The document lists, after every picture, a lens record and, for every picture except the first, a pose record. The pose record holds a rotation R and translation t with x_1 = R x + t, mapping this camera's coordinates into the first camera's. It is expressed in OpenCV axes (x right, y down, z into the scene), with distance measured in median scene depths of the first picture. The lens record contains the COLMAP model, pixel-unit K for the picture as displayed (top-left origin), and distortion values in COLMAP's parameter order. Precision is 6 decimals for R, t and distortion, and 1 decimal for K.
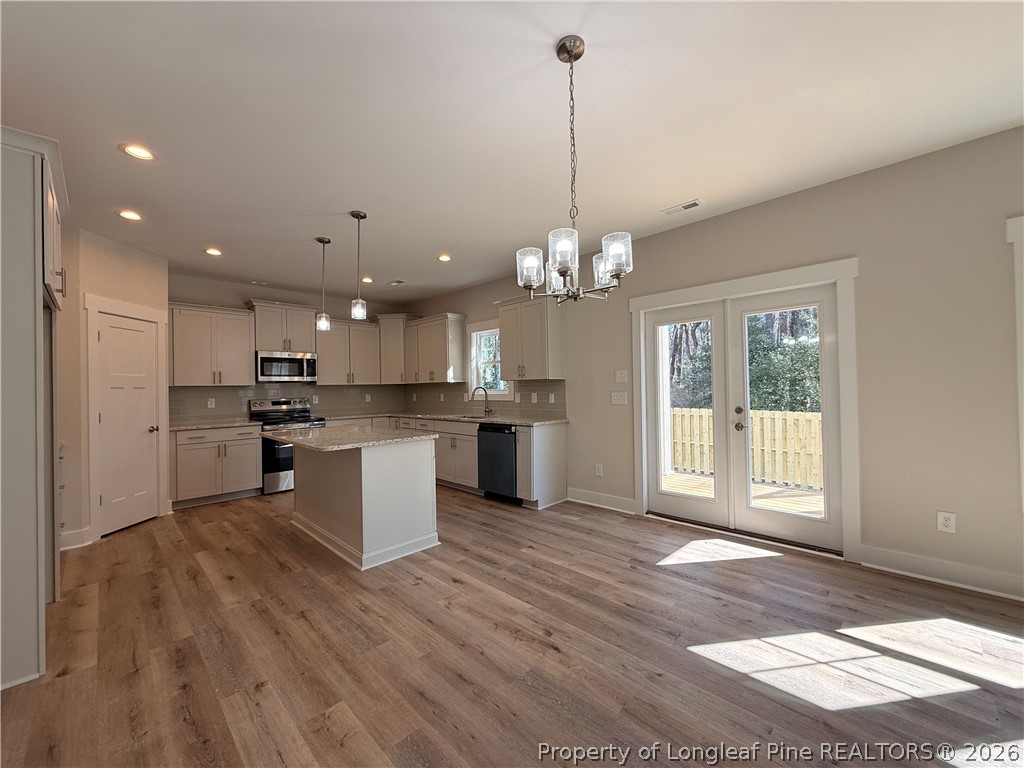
lens RADIAL K [[407.6, 0, 510.1], [0, 407.6, 385.4], [0, 0, 1]] dist [0.001847, -0.000879]
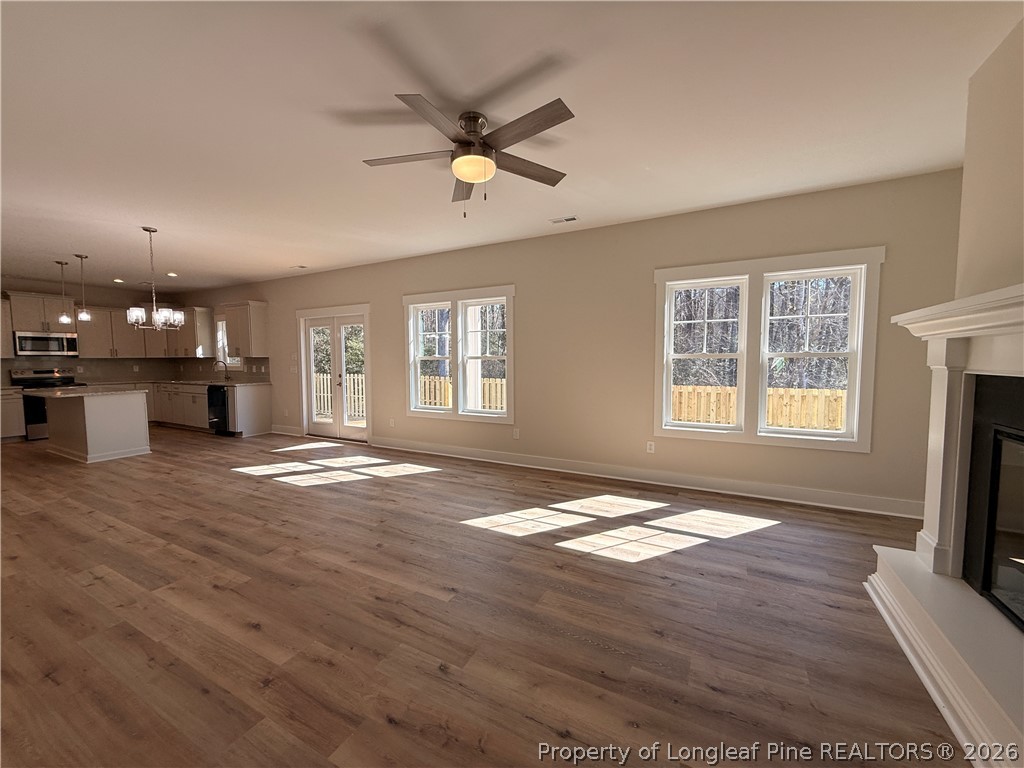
lens RADIAL K [[407.6, 0, 509.6], [0, 407.6, 384.5], [0, 0, 1]] dist [0.001847, -0.000879]
pose [[0.958798, -0.005515, 0.284035, 0.622441], [-0.013434, 0.997813, 0.064725, -0.025609], [-0.283771, -0.065874, 0.956627, -0.837580]]
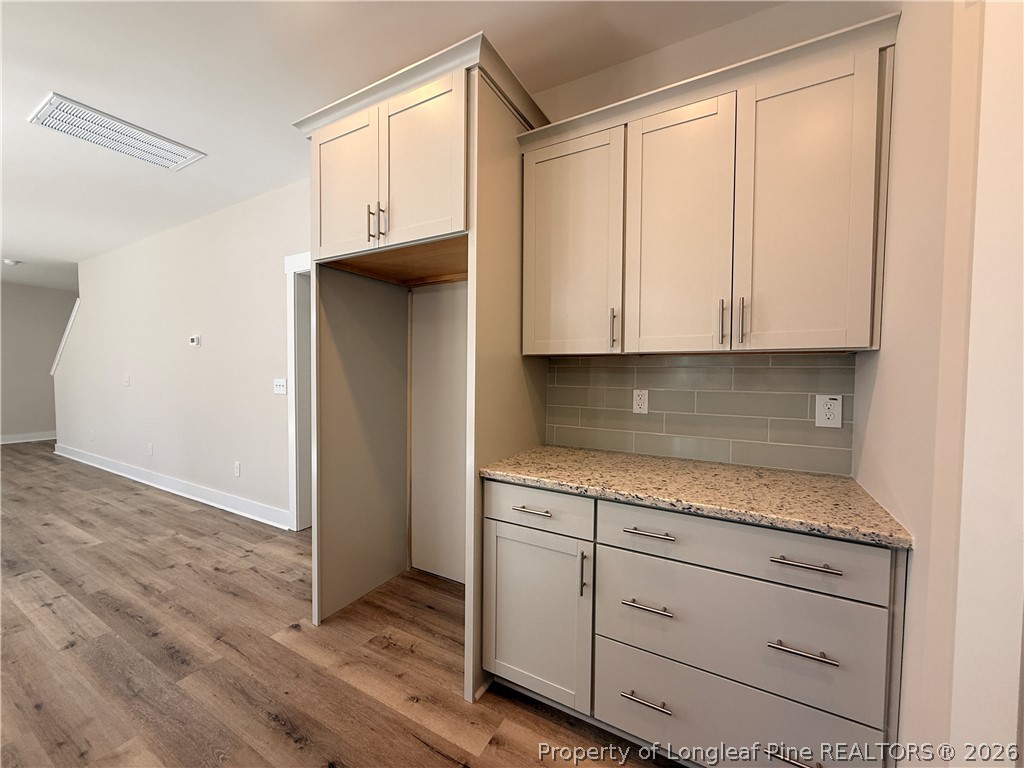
lens RADIAL K [[407.6, 0, 510.2], [0, 407.6, 384.6], [0, 0, 1]] dist [0.001847, -0.000879]
pose [[-0.965068, 0.019024, -0.261307, -0.597147], [0.011341, 0.999459, 0.030877, 0.015283], [0.261753, 0.026835, -0.964762, 0.946338]]
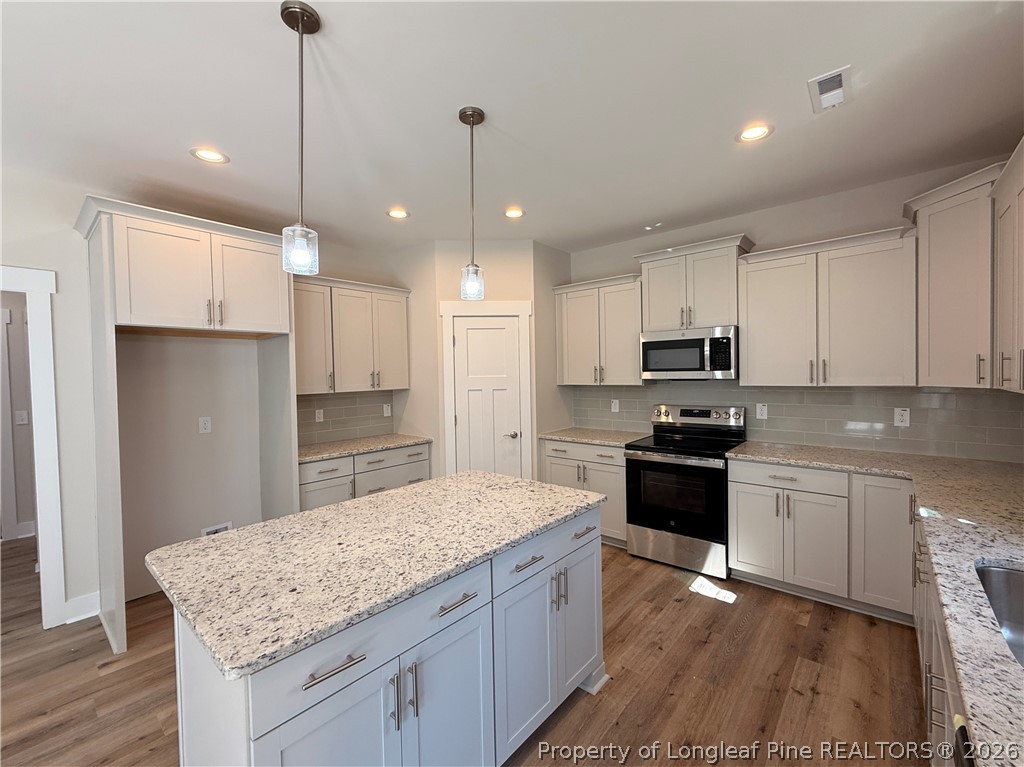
lens RADIAL K [[433.1, 0, 518.3], [0, 433.1, 383.2], [0, 0, 1]] dist [0.001460, -0.000415]
pose [[0.078124, 0.042582, -0.996034, 0.076855], [0.025020, 0.998689, 0.044658, -0.048583], [0.996630, -0.028410, 0.076956, 0.906970]]
